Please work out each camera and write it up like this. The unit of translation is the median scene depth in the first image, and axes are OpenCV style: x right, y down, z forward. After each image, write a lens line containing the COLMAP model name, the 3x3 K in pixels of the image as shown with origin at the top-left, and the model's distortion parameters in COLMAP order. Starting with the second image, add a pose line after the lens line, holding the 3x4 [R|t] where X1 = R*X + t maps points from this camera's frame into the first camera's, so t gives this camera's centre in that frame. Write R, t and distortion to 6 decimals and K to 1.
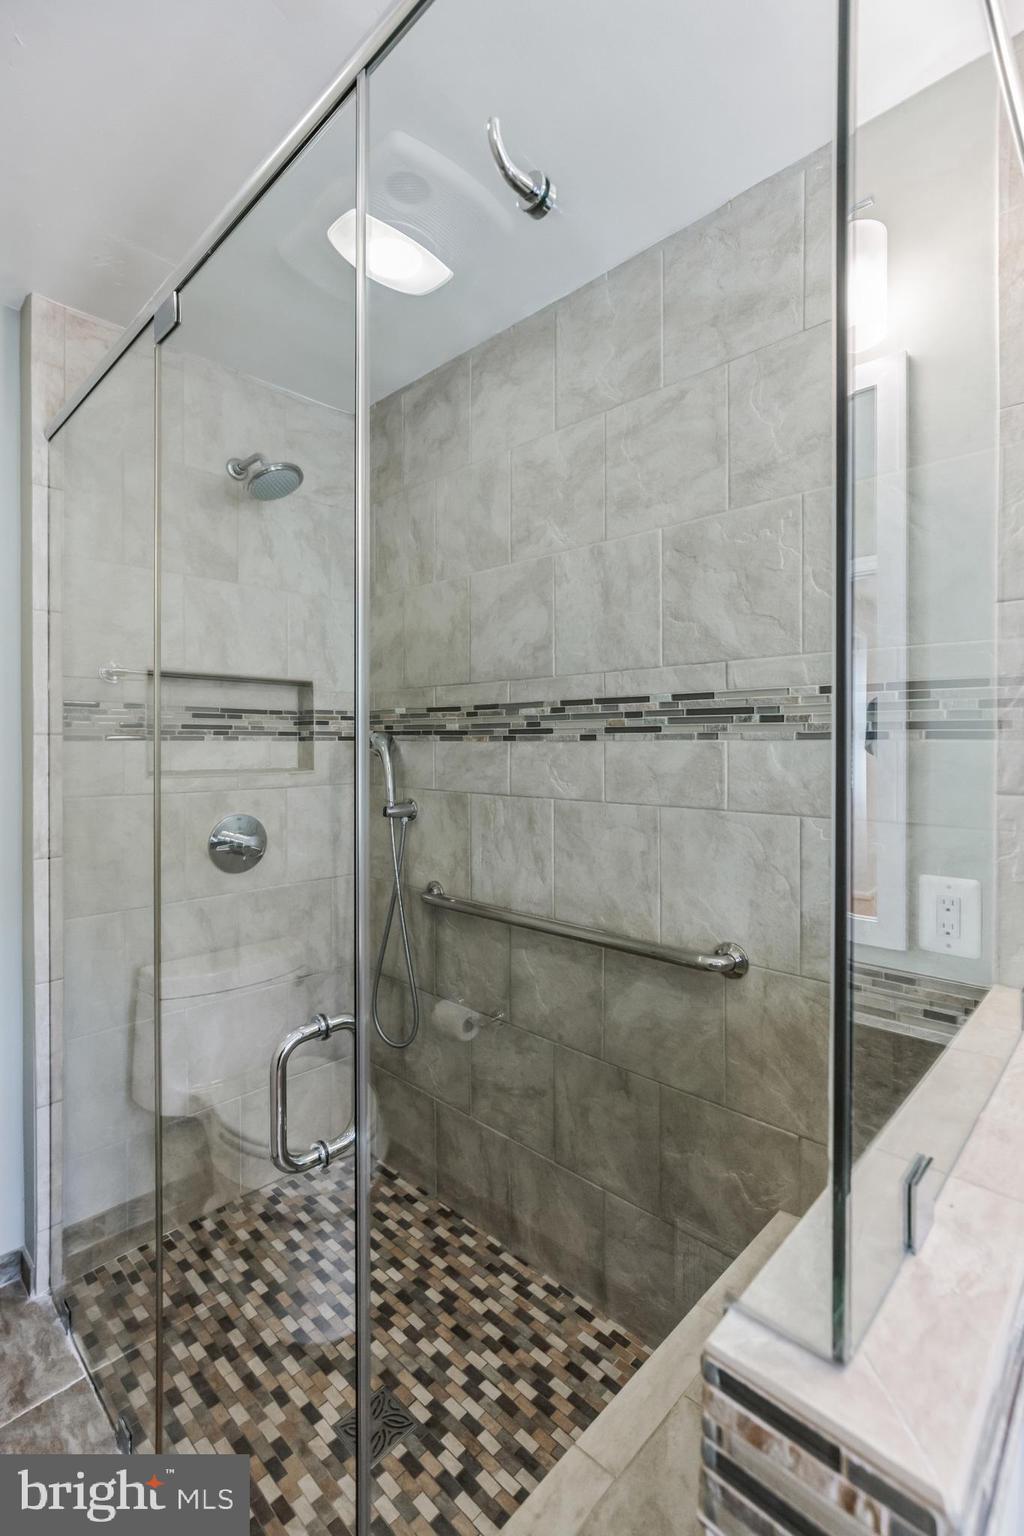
lens RADIAL K [[683.3, 0, 512.0], [0, 683.3, 768.0], [0, 0, 1]] dist [-0.014615, 0.014384]
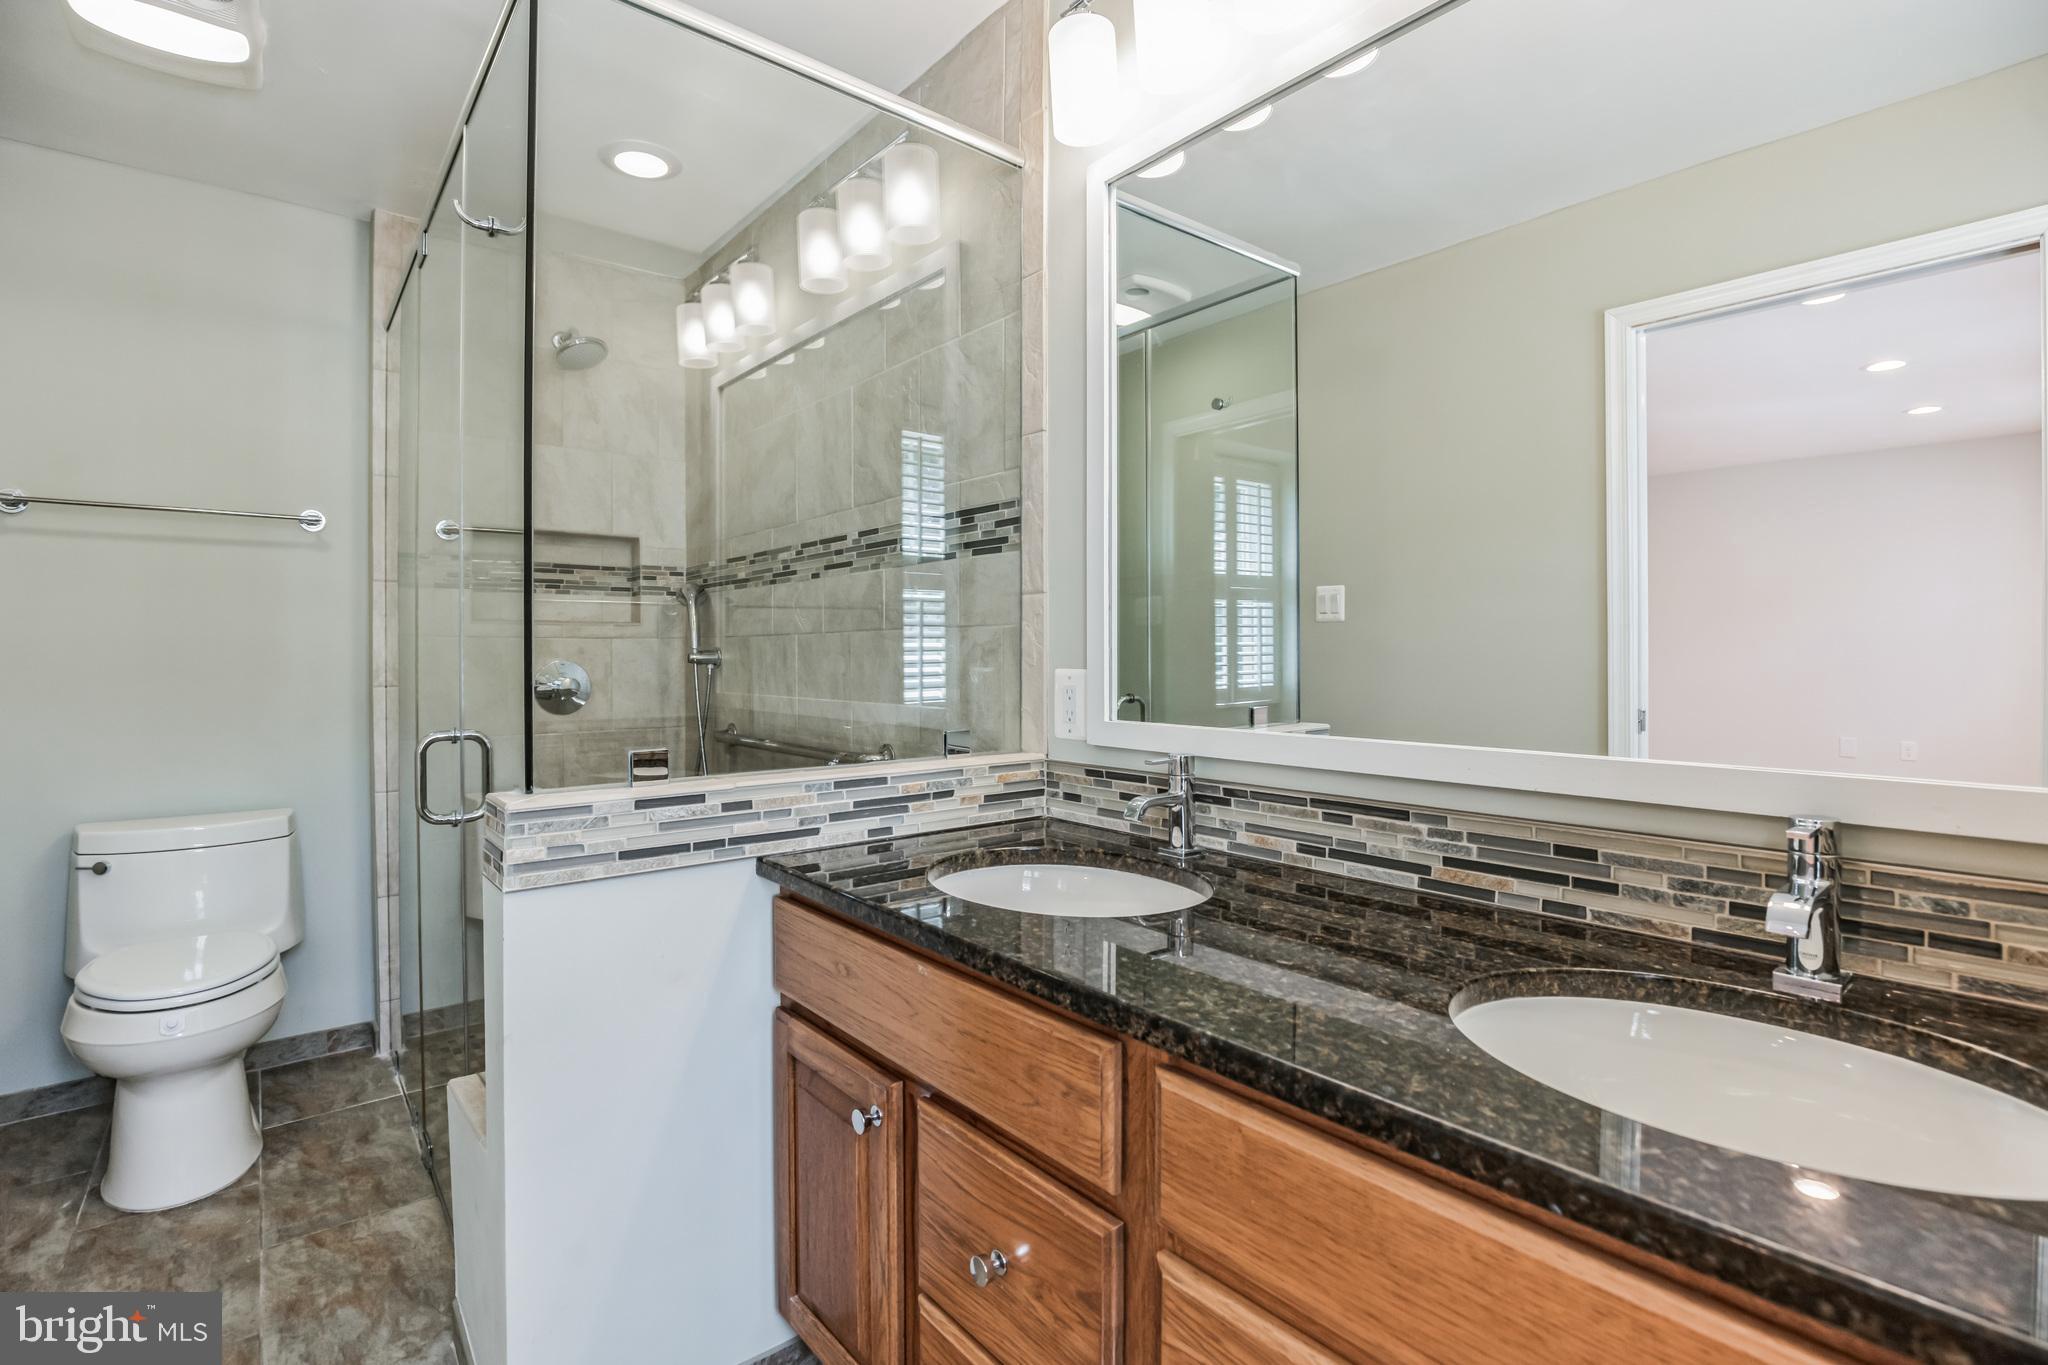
lens RADIAL K [[952.8, 0, 1023.7], [0, 952.8, 701.5], [0, 0, 1]] dist [-0.012682, -0.000147]
pose [[0.989891, 0.005825, -0.141710, 0.629688], [-0.004584, 0.999948, 0.009082, 0.135898], [0.141755, -0.008341, 0.989867, -0.454996]]
